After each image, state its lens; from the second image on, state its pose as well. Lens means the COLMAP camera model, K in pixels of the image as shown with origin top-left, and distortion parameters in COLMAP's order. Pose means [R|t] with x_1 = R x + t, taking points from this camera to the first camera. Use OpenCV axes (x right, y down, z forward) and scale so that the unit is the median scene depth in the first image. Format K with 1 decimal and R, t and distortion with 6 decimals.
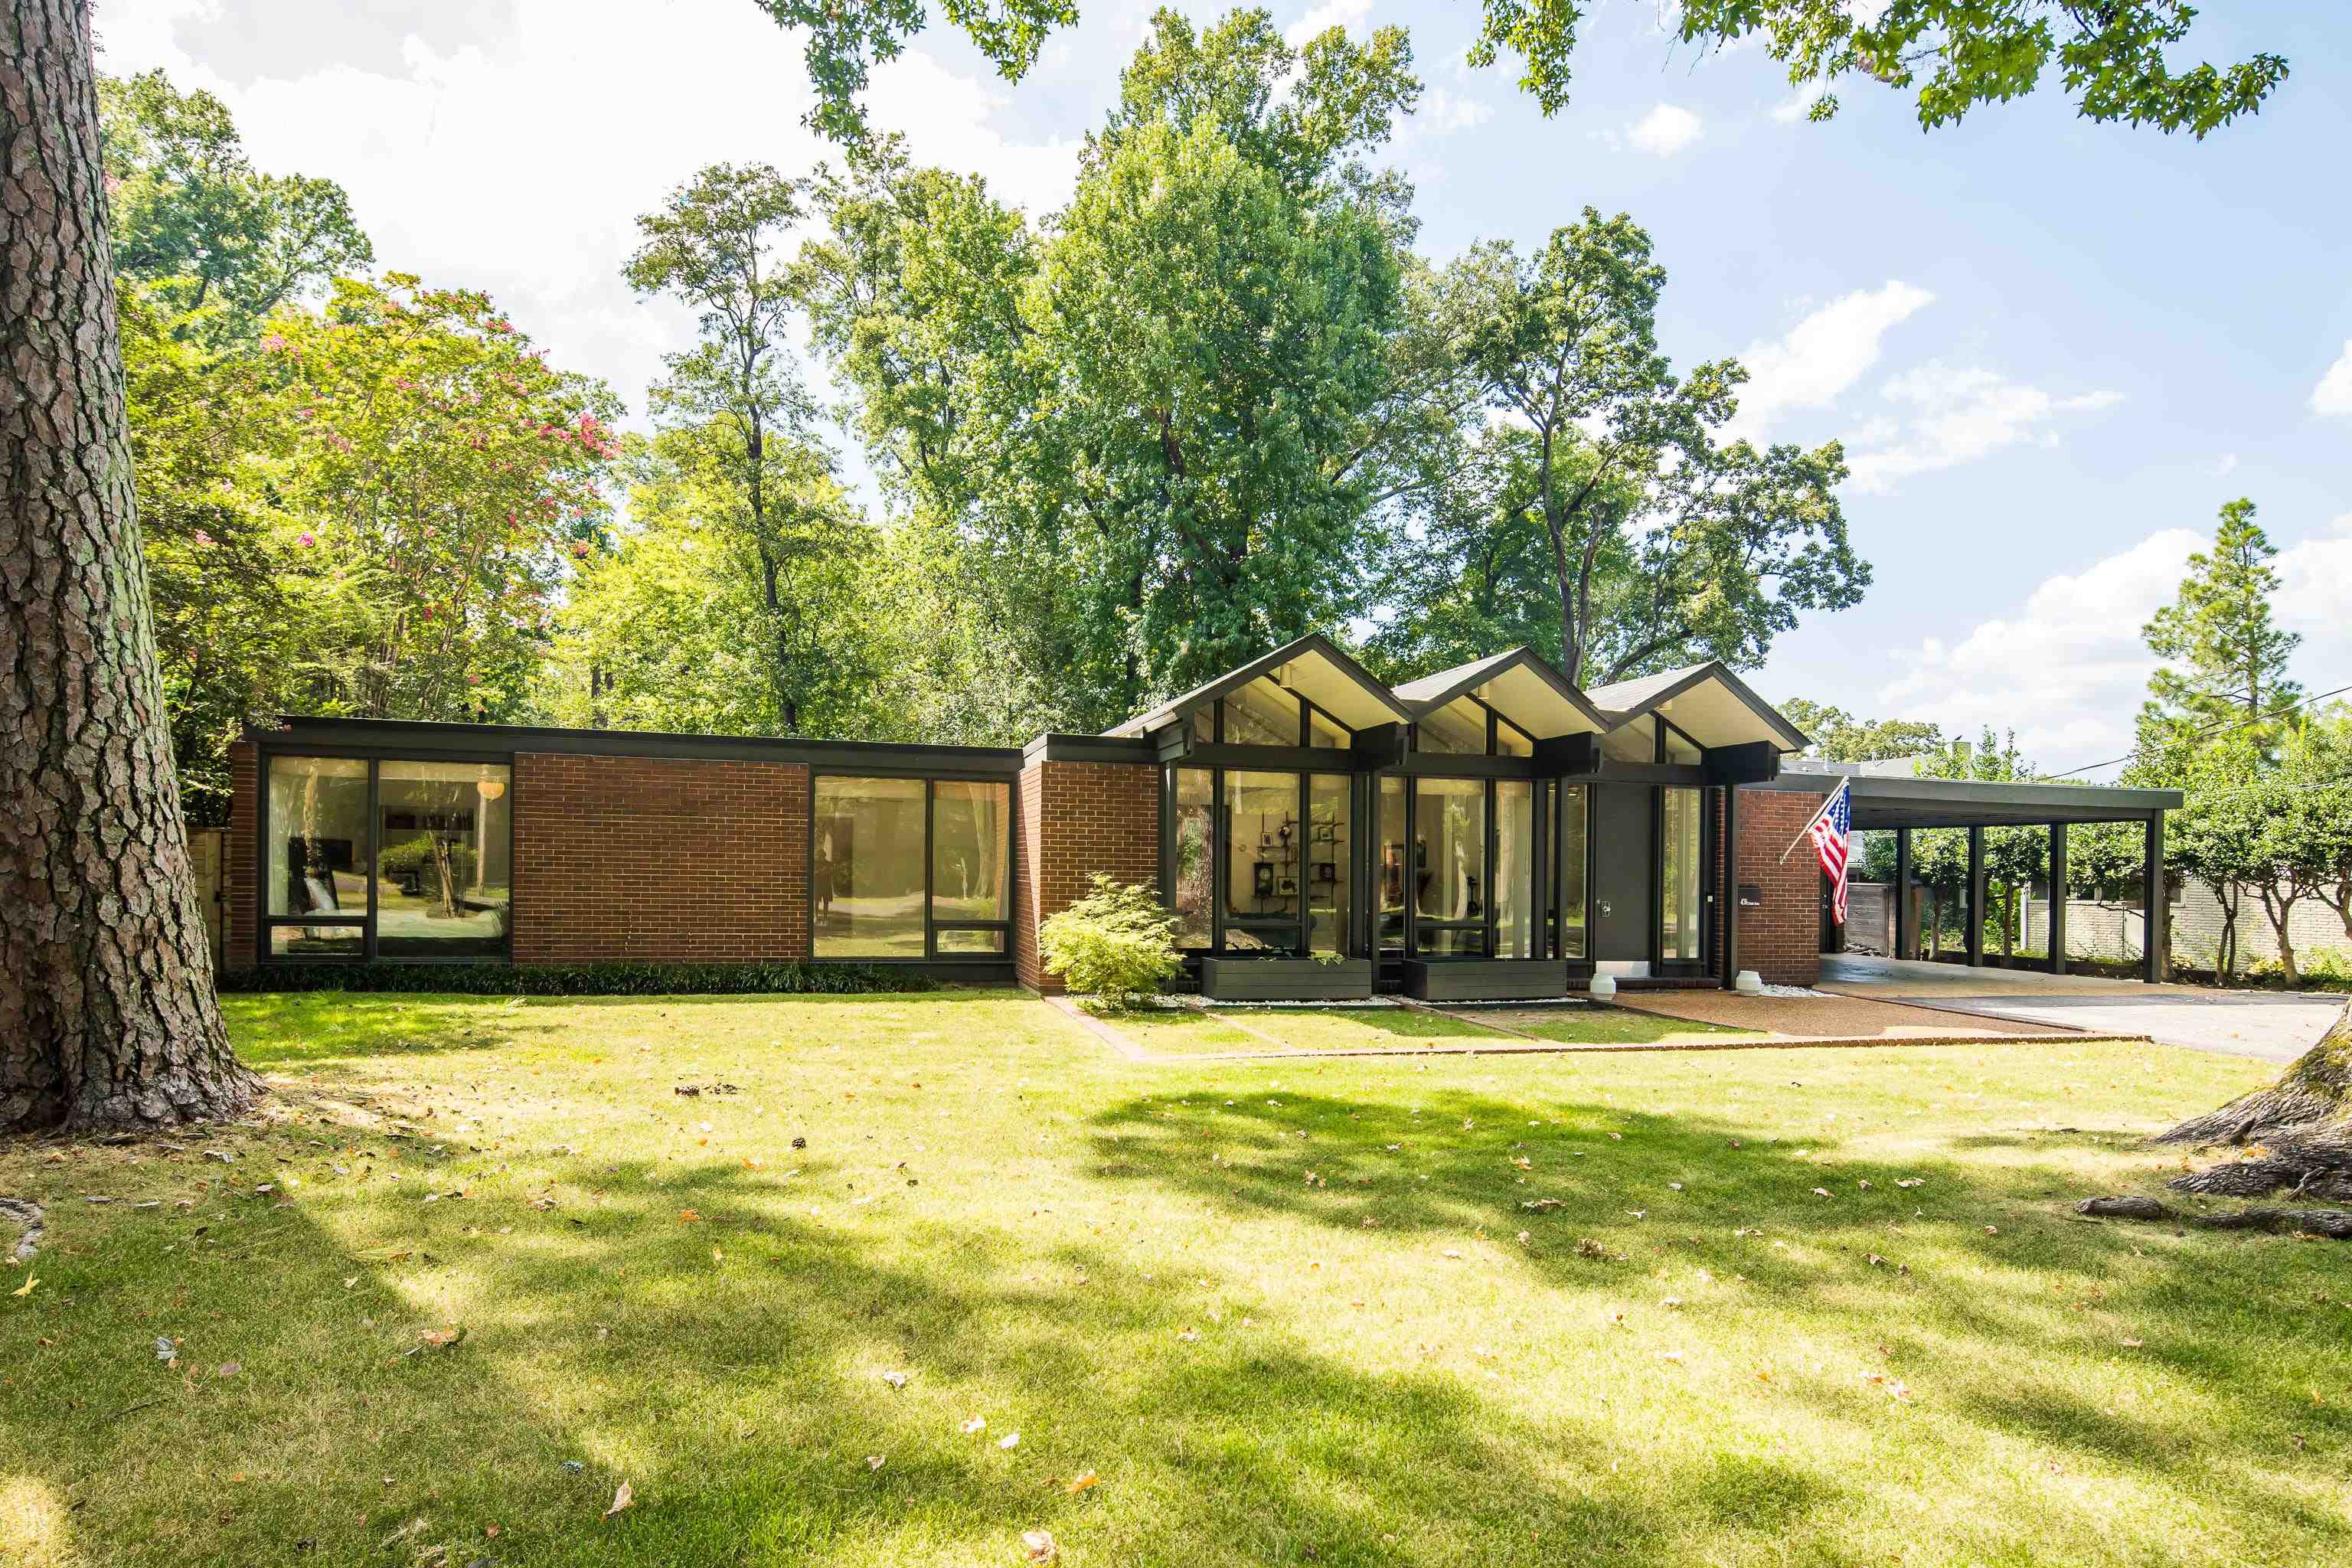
lens RADIAL K [[1138.3, 0, 1167.1], [0, 1138.3, 774.3], [0, 0, 1]] dist [0.001994, 0.000239]
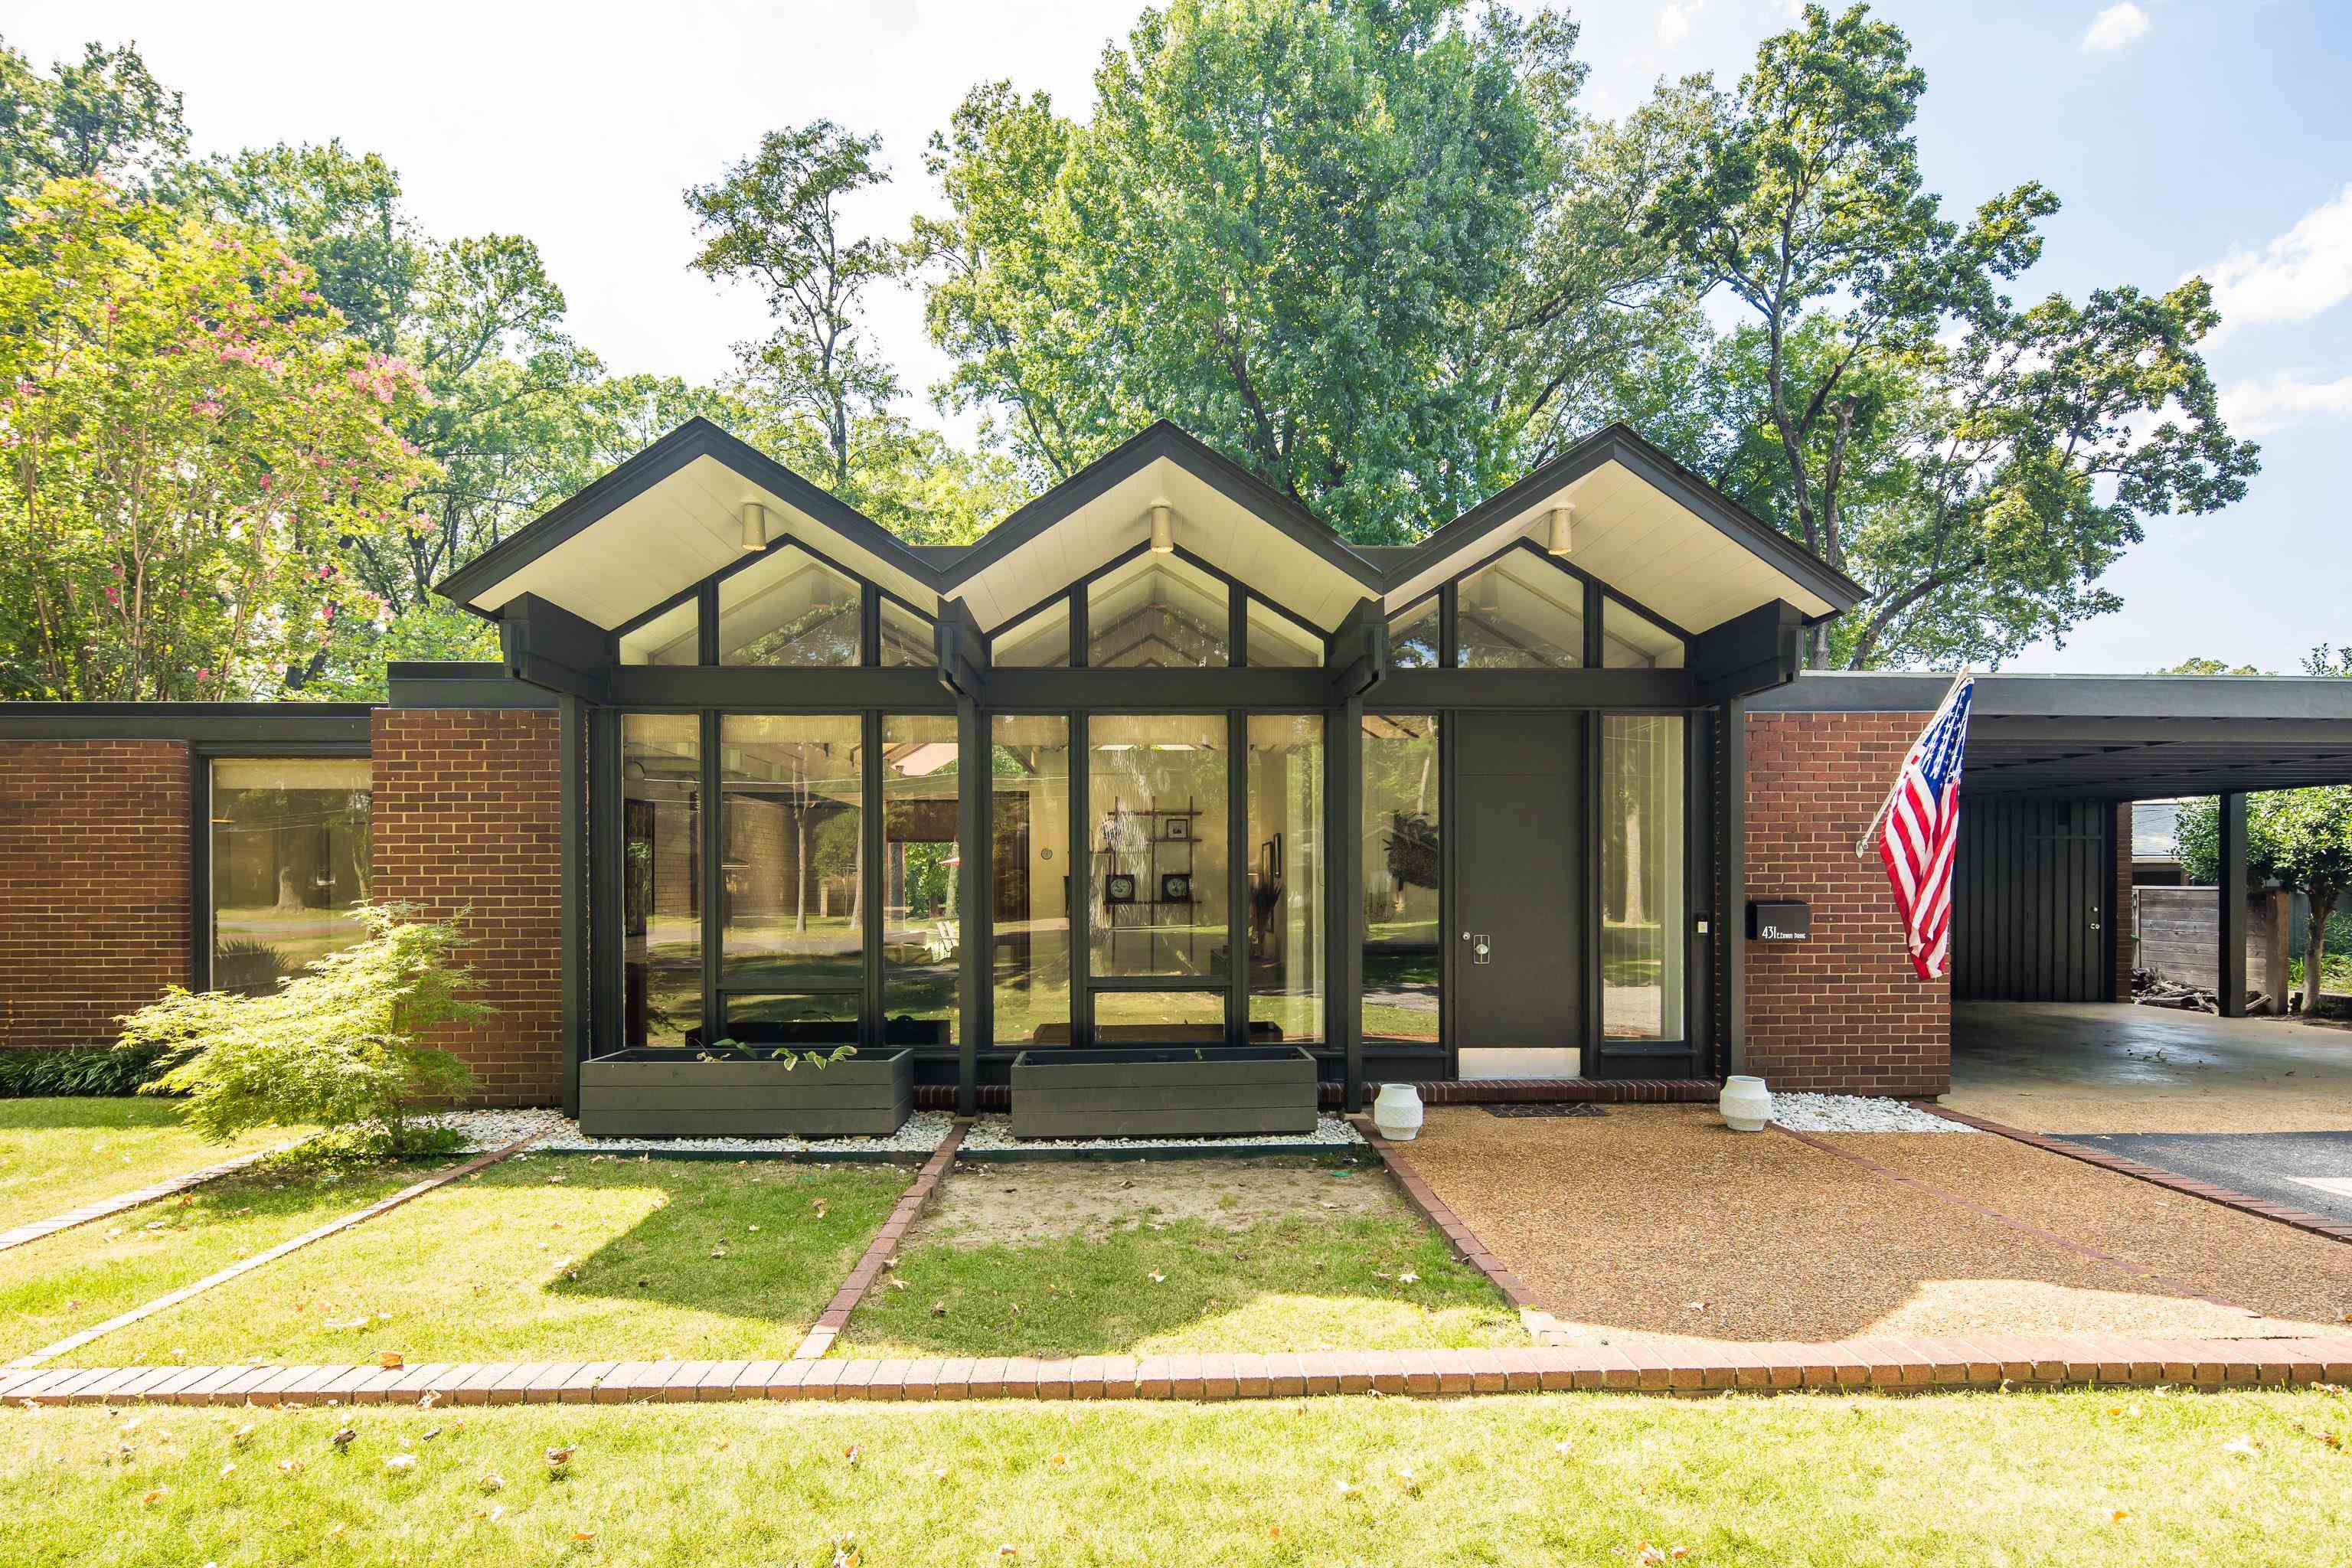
lens RADIAL K [[1173.8, 0, 1175.6], [0, 1173.8, 816.9], [0, 0, 1]] dist [-0.002282, -0.000373]
pose [[0.976046, -0.032176, -0.215174, 0.099703], [0.037648, 0.999062, 0.021382, 0.010871], [0.214284, -0.028971, 0.976342, 0.120214]]
